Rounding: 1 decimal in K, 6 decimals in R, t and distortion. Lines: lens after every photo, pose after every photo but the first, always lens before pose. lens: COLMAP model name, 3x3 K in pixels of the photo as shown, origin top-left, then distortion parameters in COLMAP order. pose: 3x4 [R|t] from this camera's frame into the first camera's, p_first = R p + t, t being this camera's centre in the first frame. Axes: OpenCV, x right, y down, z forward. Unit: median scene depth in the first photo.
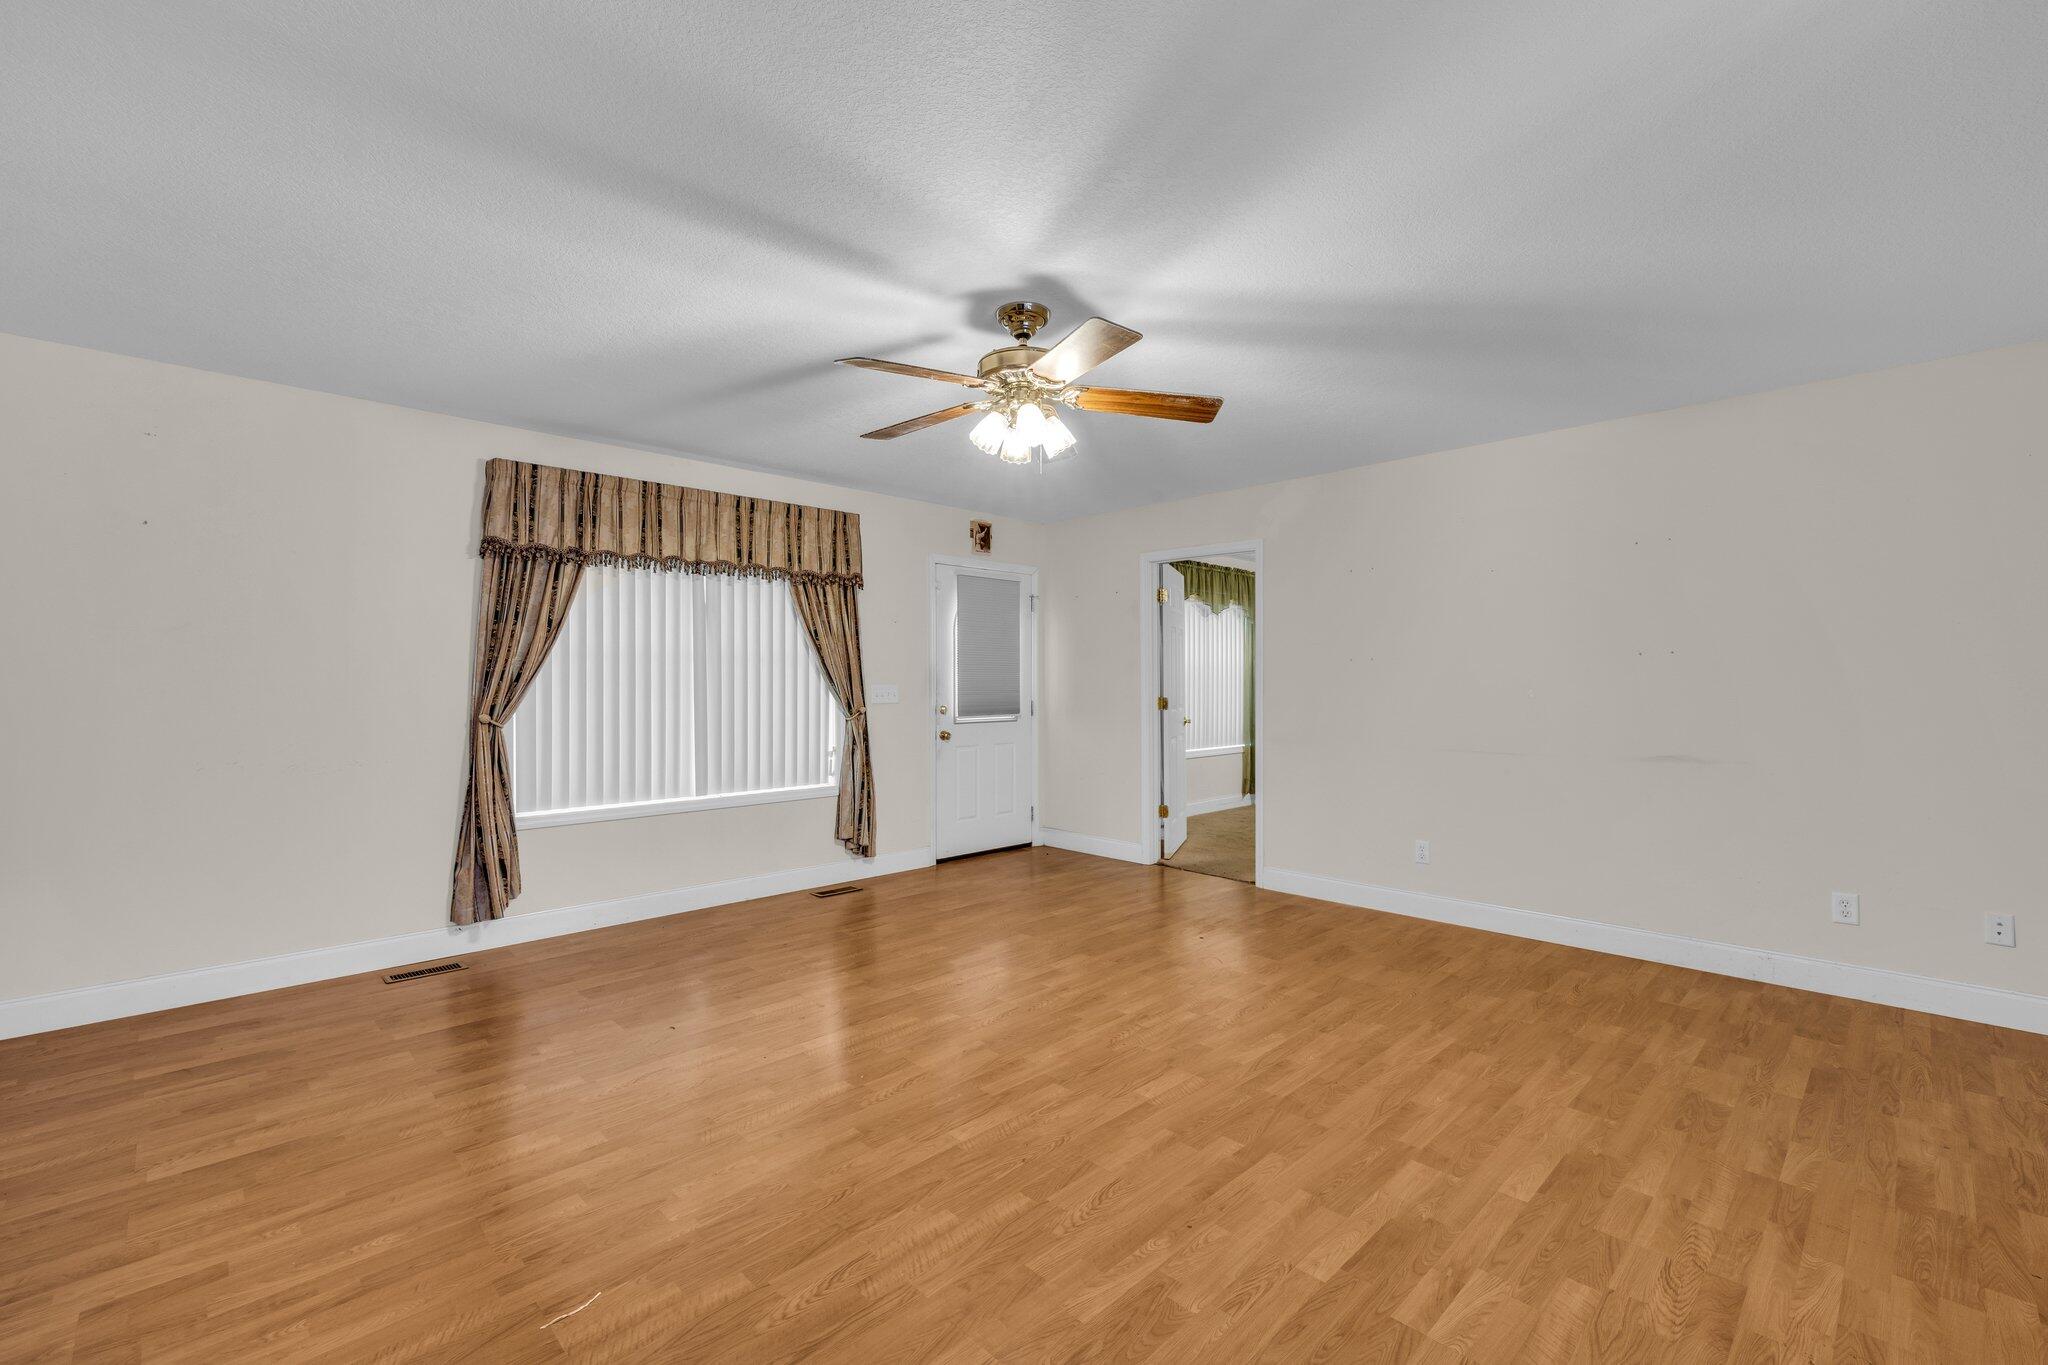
lens RADIAL K [[858.4, 0, 1025.0], [0, 858.4, 680.7], [0, 0, 1]] dist [-0.003113, 0.001113]
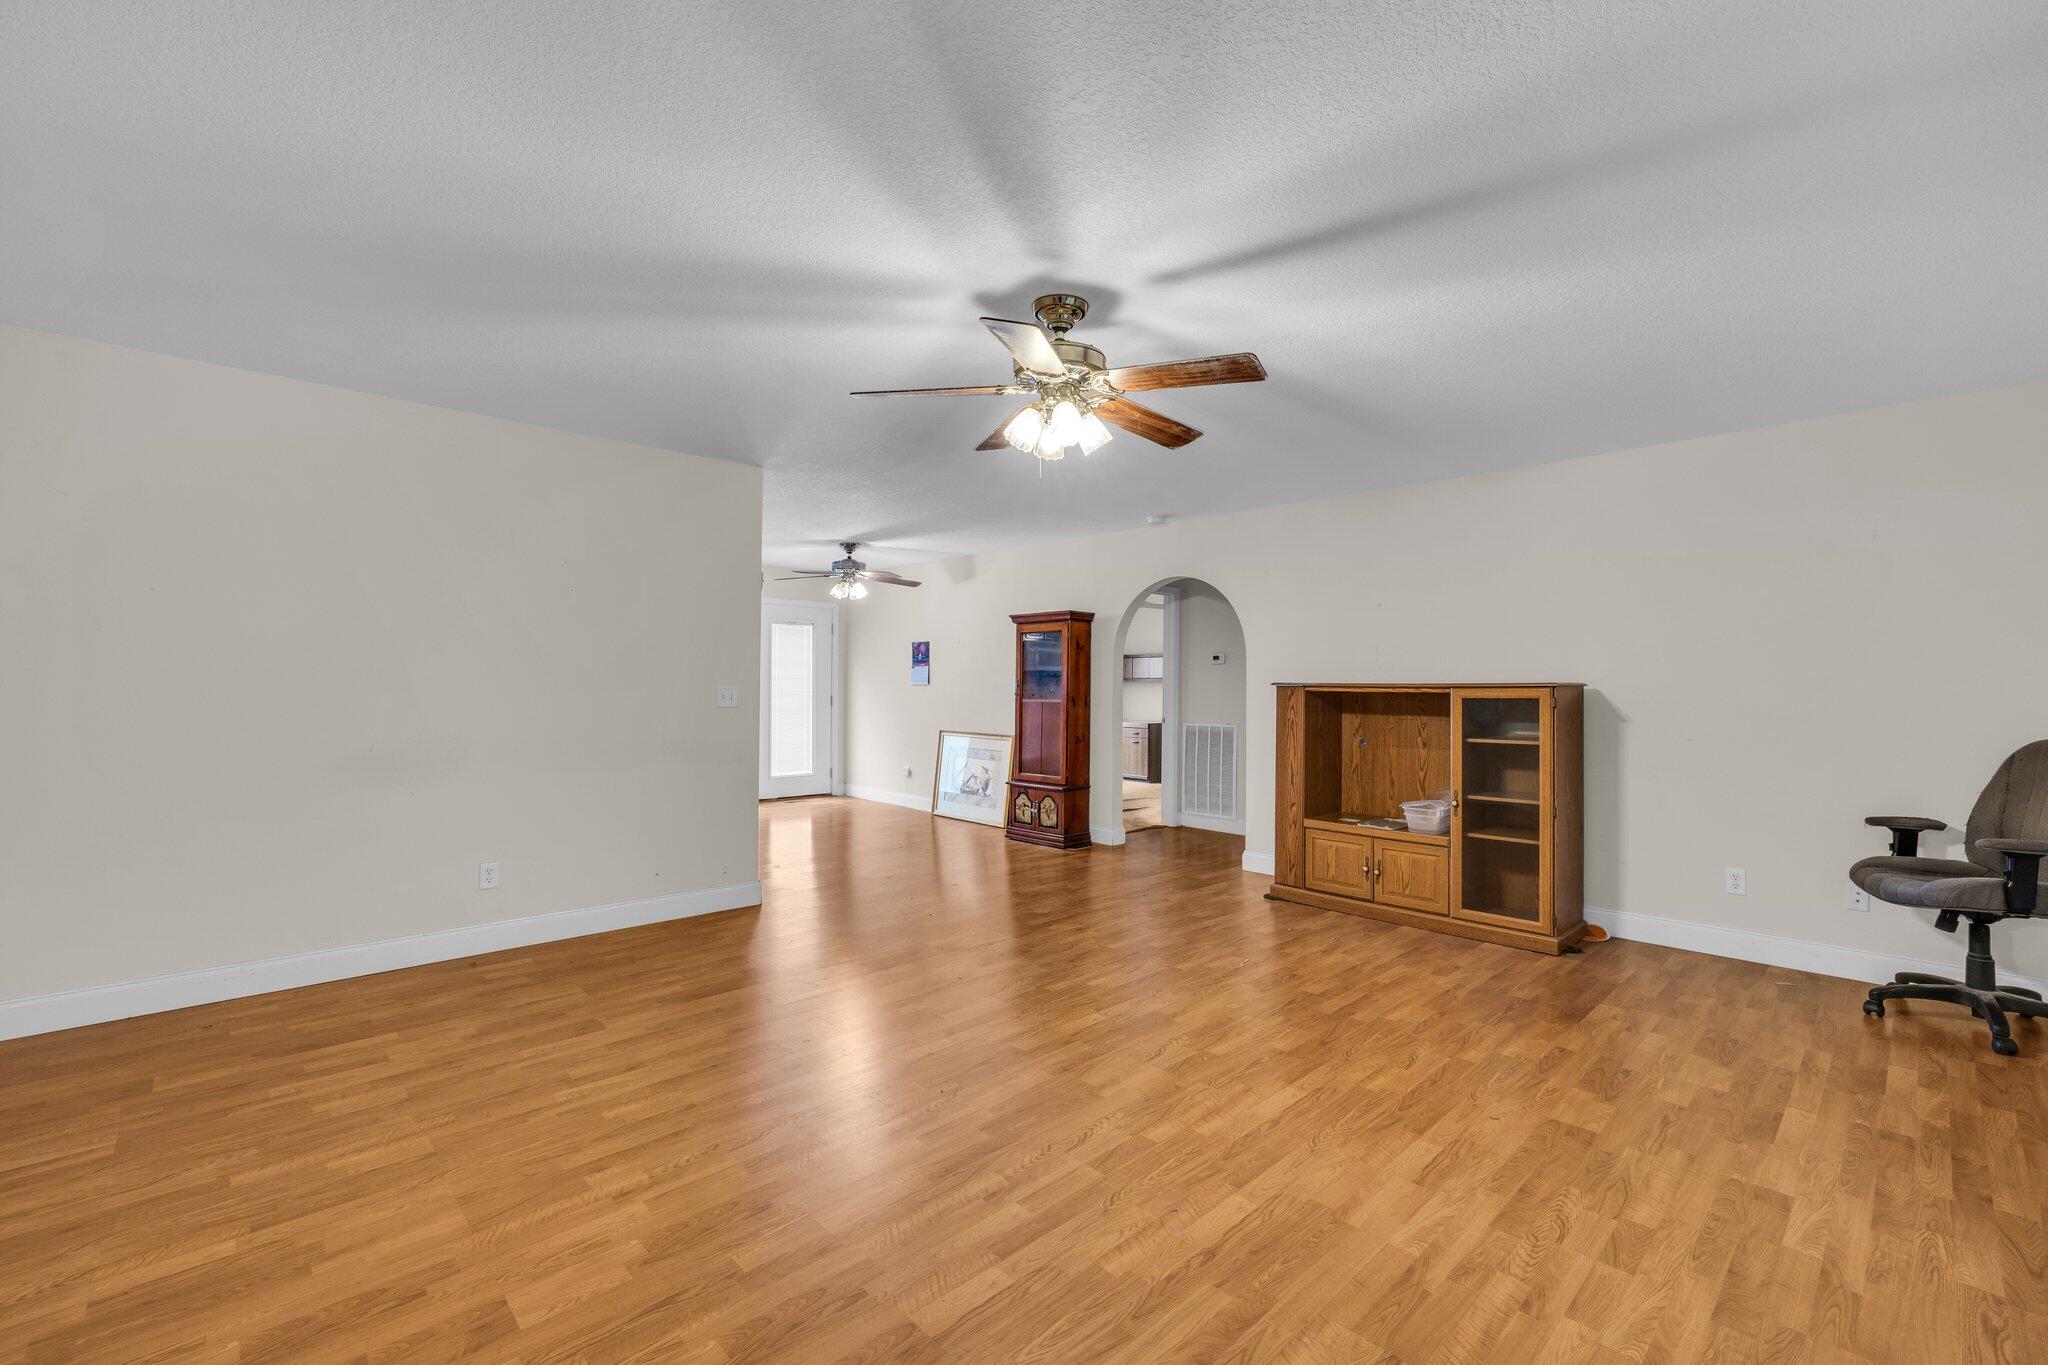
lens RADIAL K [[858.4, 0, 1025.0], [0, 858.4, 680.7], [0, 0, 1]] dist [-0.003113, 0.001113]
pose [[-0.999953, -0.006498, 0.007146, 0.027522], [-0.006569, 0.999928, -0.010087, 0.007760], [-0.007080, -0.010133, -0.999924, 1.989079]]
